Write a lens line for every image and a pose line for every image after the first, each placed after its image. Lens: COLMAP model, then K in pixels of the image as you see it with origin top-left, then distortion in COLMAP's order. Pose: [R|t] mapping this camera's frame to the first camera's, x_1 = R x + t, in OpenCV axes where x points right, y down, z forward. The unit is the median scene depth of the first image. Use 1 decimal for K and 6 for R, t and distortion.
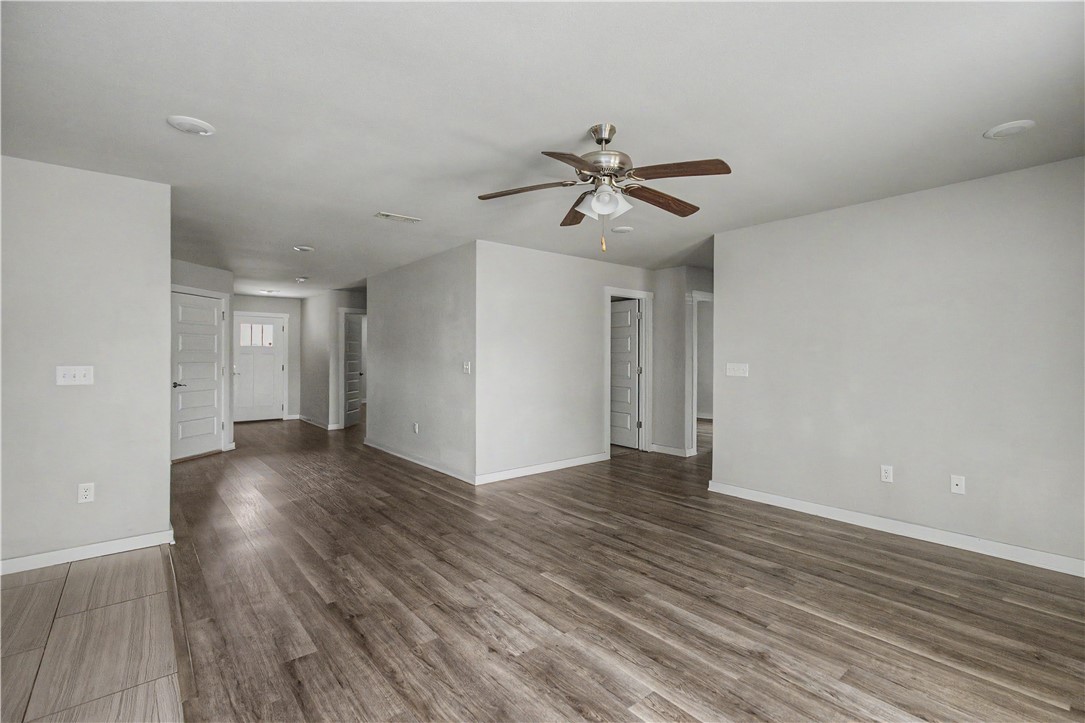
lens RADIAL K [[494.4, 0, 553.4], [0, 494.4, 361.1], [0, 0, 1]] dist [0.000459, -0.000498]
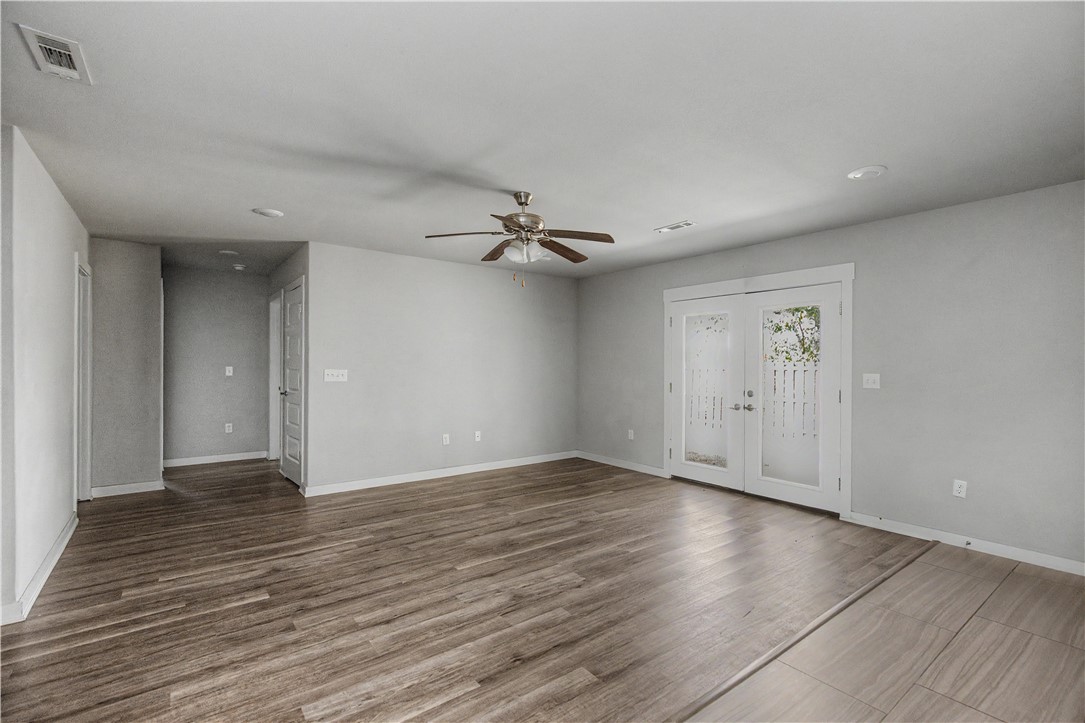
lens RADIAL K [[494.4, 0, 555.0], [0, 494.4, 363.2], [0, 0, 1]] dist [0.000459, -0.000498]
pose [[0.039792, 0.000005, 0.999208, -1.074309], [0.002167, 0.999998, -0.000092, -0.011610], [-0.999206, 0.002169, 0.039792, 0.746555]]
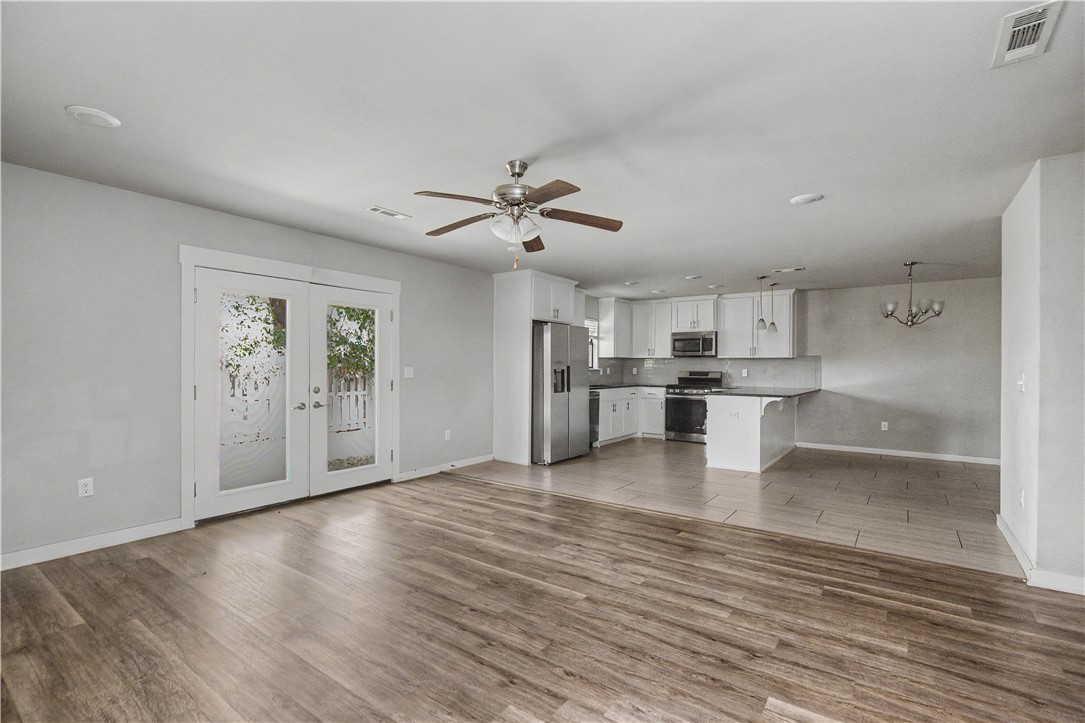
lens RADIAL K [[494.4, 0, 553.5], [0, 494.4, 362.2], [0, 0, 1]] dist [0.000459, -0.000498]
pose [[-0.968739, -0.007485, -0.247970, 0.264193], [-0.007969, 0.999968, 0.000950, -0.005747], [0.247955, 0.002896, -0.968767, 1.870104]]
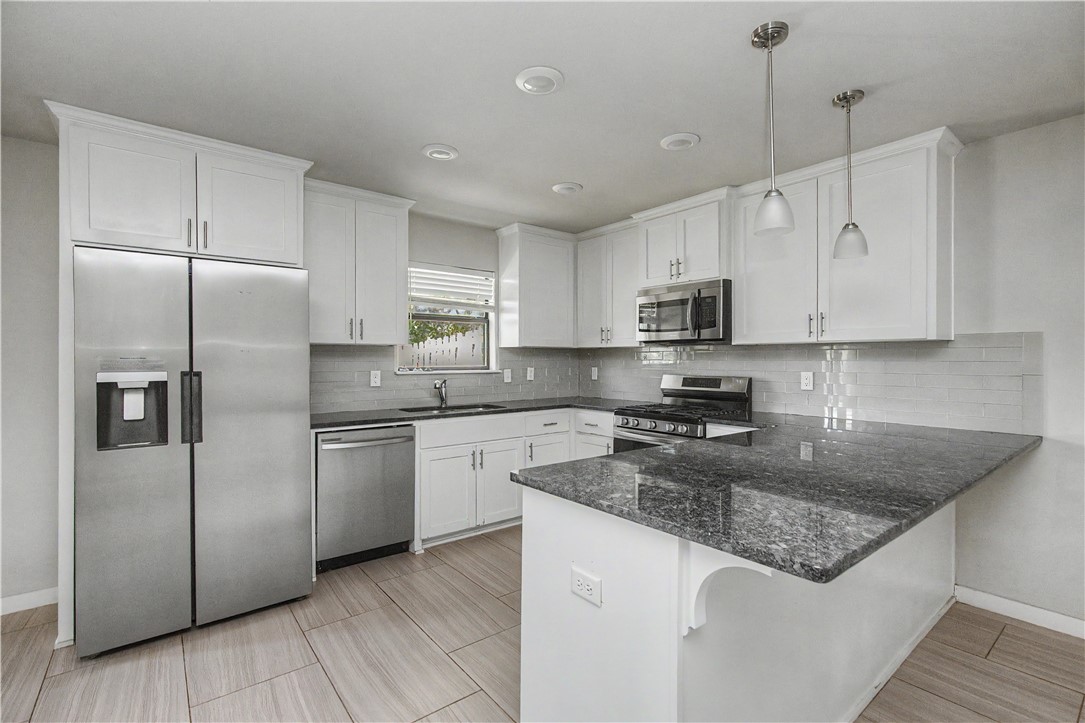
lens RADIAL K [[494.4, 0, 552.2], [0, 494.4, 357.5], [0, 0, 1]] dist [0.000459, -0.000498]
pose [[-0.999681, 0.002603, 0.025116, -0.951271], [0.002755, 0.999978, 0.006037, -0.012945], [-0.025100, 0.006104, -0.999666, 0.532887]]
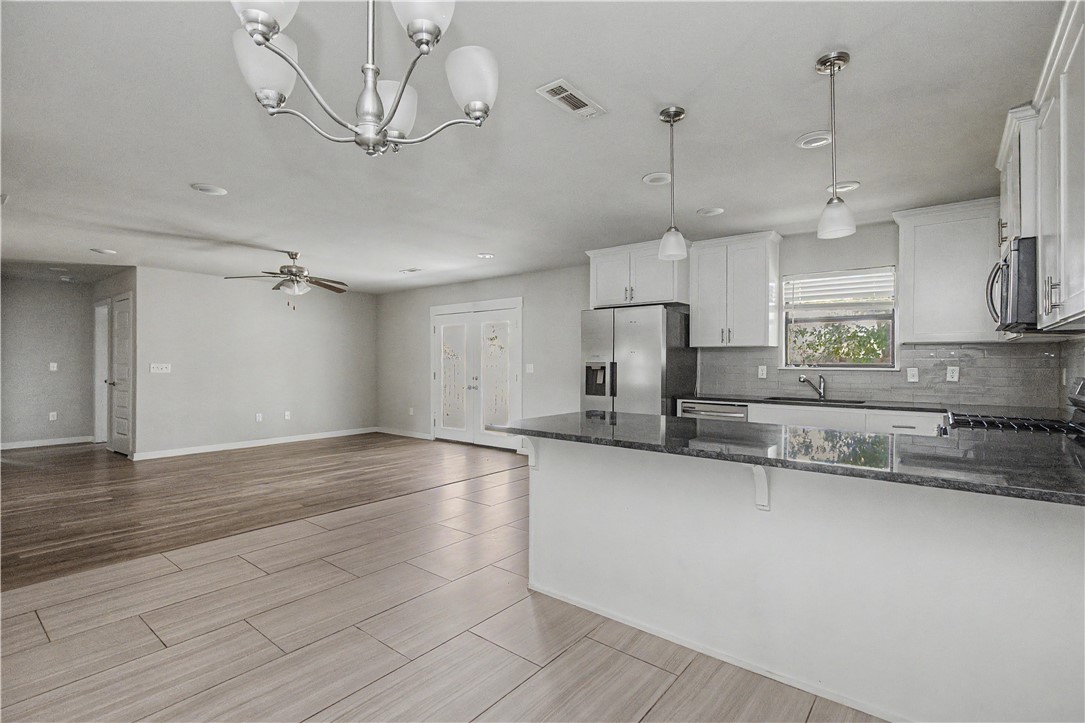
lens RADIAL K [[494.4, 0, 551.7], [0, 494.4, 364.0], [0, 0, 1]] dist [0.000459, -0.000498]
pose [[-0.206280, -0.001727, 0.978491, -1.946664], [0.005362, 0.999981, 0.002896, 0.012626], [-0.978478, 0.005844, -0.206267, 0.302554]]
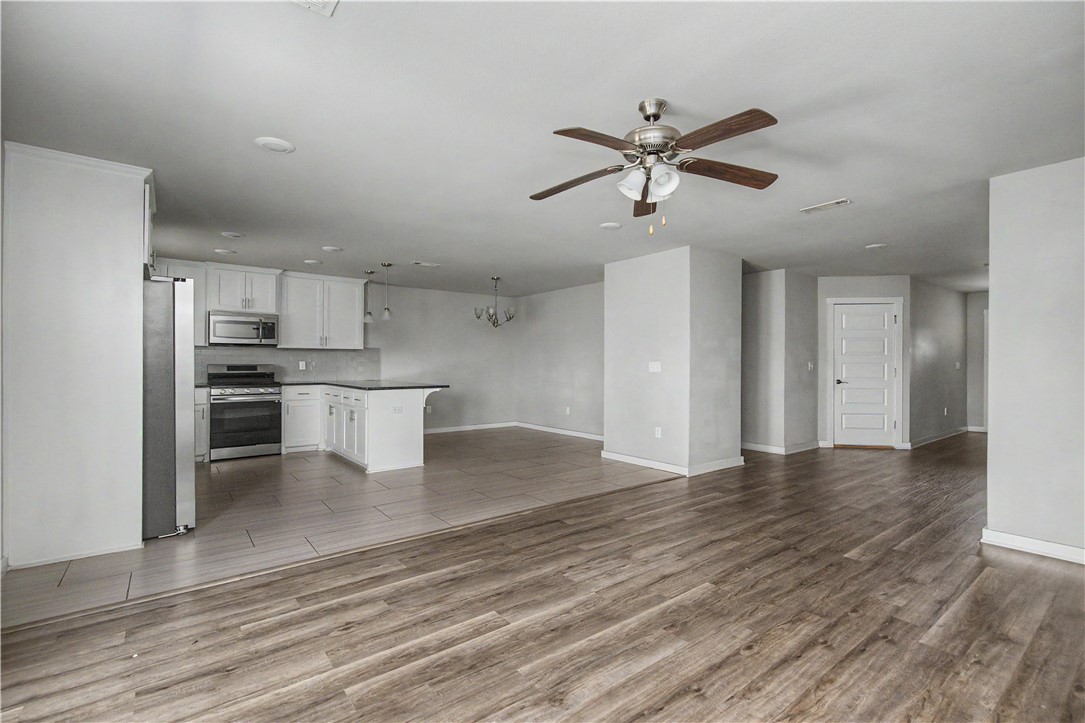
lens RADIAL K [[494.4, 0, 557.2], [0, 494.4, 360.3], [0, 0, 1]] dist [0.000459, -0.000498]
pose [[-0.032806, -0.005247, -0.999448, 0.907995], [-0.010598, 0.999932, -0.004902, 0.020913], [0.999406, 0.010431, -0.032859, 0.740916]]
